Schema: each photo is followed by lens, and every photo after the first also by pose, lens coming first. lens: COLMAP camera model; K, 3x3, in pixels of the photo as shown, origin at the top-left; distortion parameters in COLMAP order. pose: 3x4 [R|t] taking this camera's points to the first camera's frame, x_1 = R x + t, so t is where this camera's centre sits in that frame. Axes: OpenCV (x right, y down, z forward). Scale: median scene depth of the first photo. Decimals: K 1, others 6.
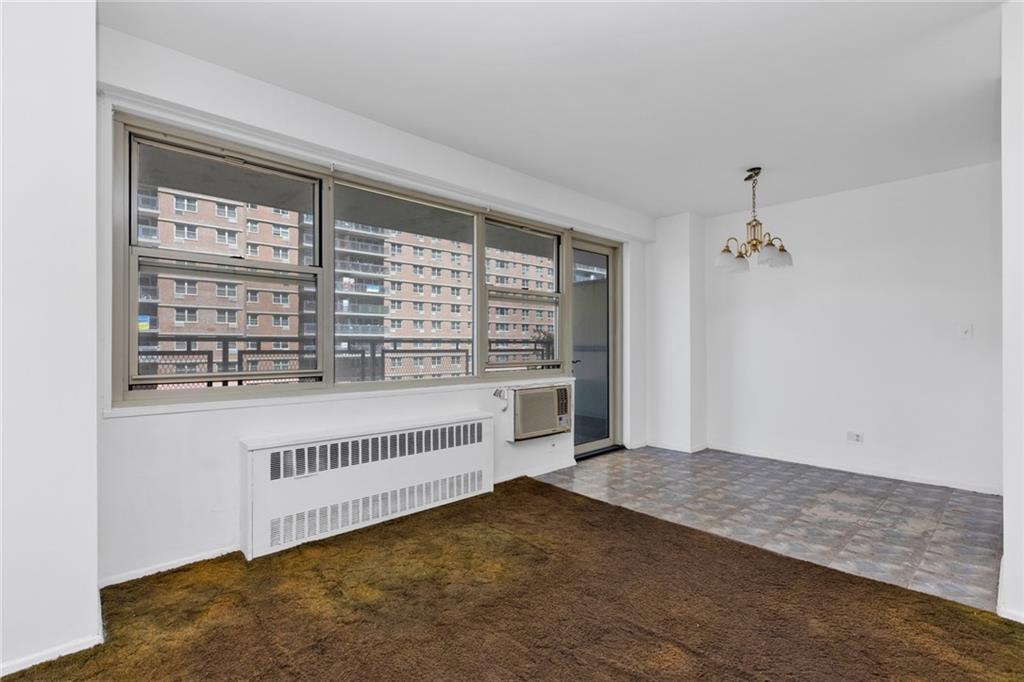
lens RADIAL K [[467.3, 0, 504.4], [0, 467.3, 343.0], [0, 0, 1]] dist [0.001042, -0.001561]
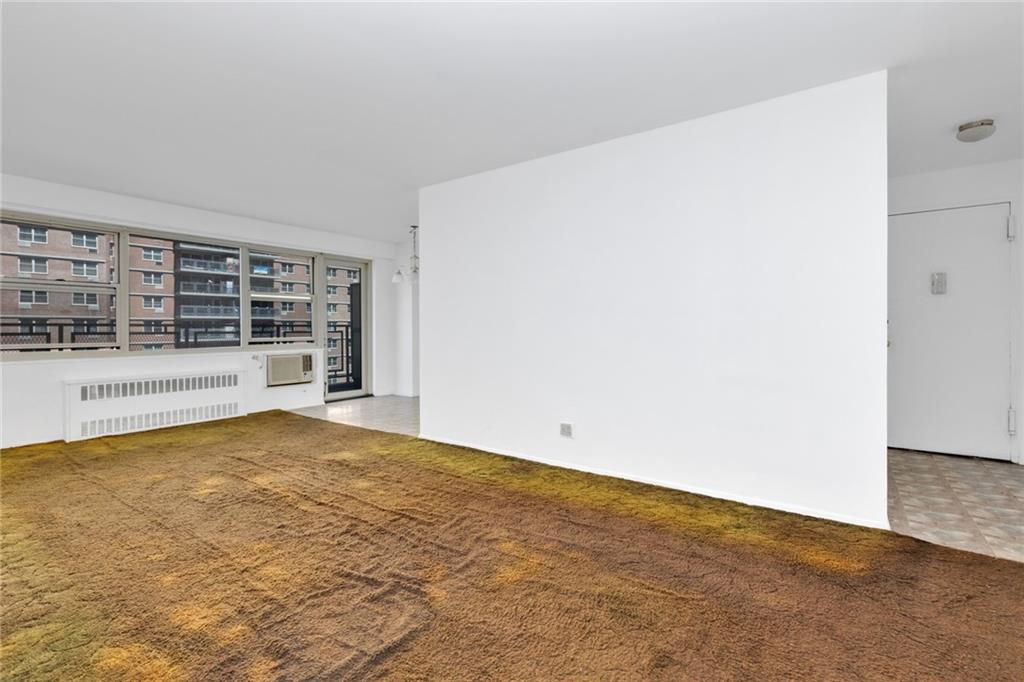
lens RADIAL K [[467.3, 0, 504.8], [0, 467.3, 327.9], [0, 0, 1]] dist [0.001042, -0.001561]
pose [[0.981788, -0.002245, 0.189965, 0.569101], [0.001463, 0.999990, 0.004257, -0.000702], [-0.189973, -0.003902, 0.981782, -0.810798]]
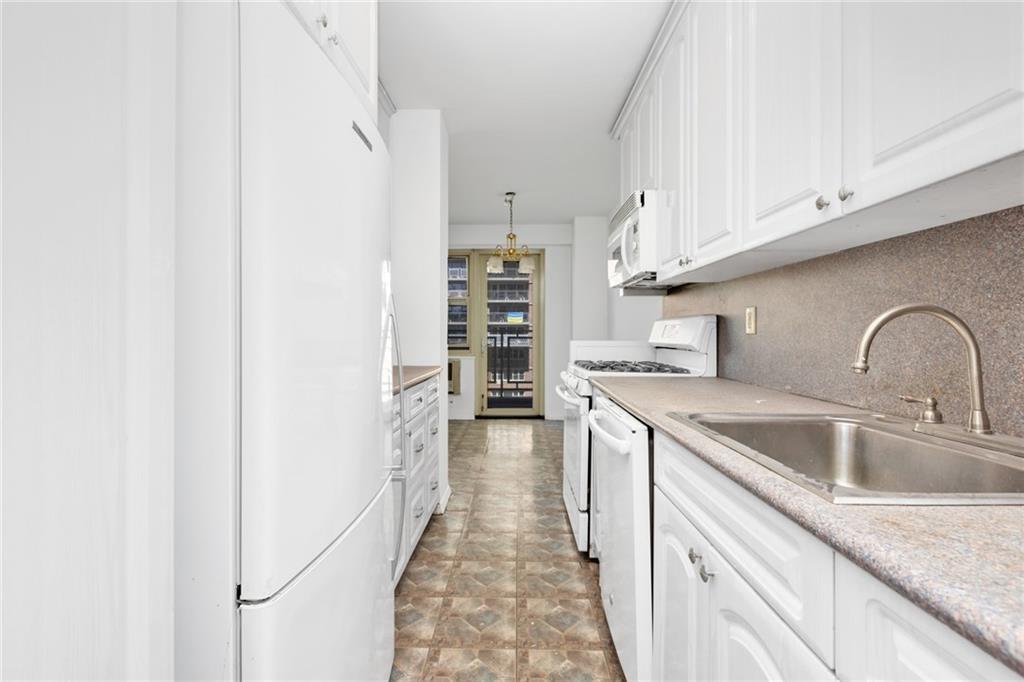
lens RADIAL K [[467.3, 0, 506.6], [0, 467.3, 326.7], [0, 0, 1]] dist [0.001042, -0.001561]
pose [[0.721048, -0.009958, -0.692813, 1.503888], [0.001594, 0.999918, -0.012713, 0.003212], [0.692883, 0.008062, 0.721005, 0.089600]]
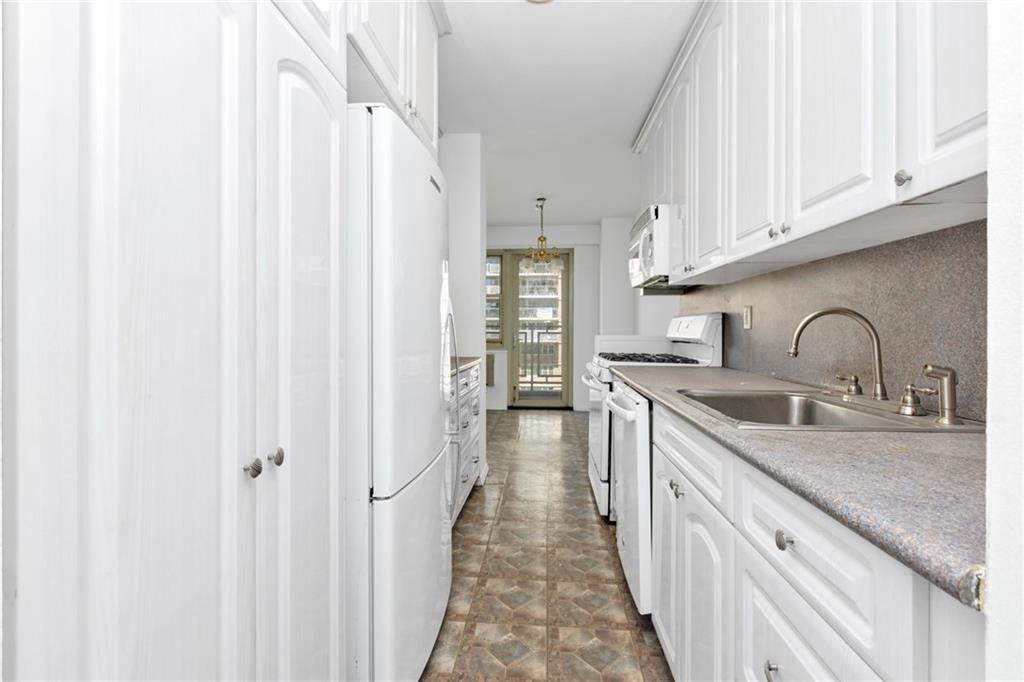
lens RADIAL K [[467.3, 0, 502.5], [0, 467.3, 326.0], [0, 0, 1]] dist [0.001042, -0.001561]
pose [[0.669386, -0.005081, -0.742897, 1.582461], [0.002151, 0.999986, -0.004901, 0.003294], [0.742912, 0.001682, 0.669387, 0.002117]]
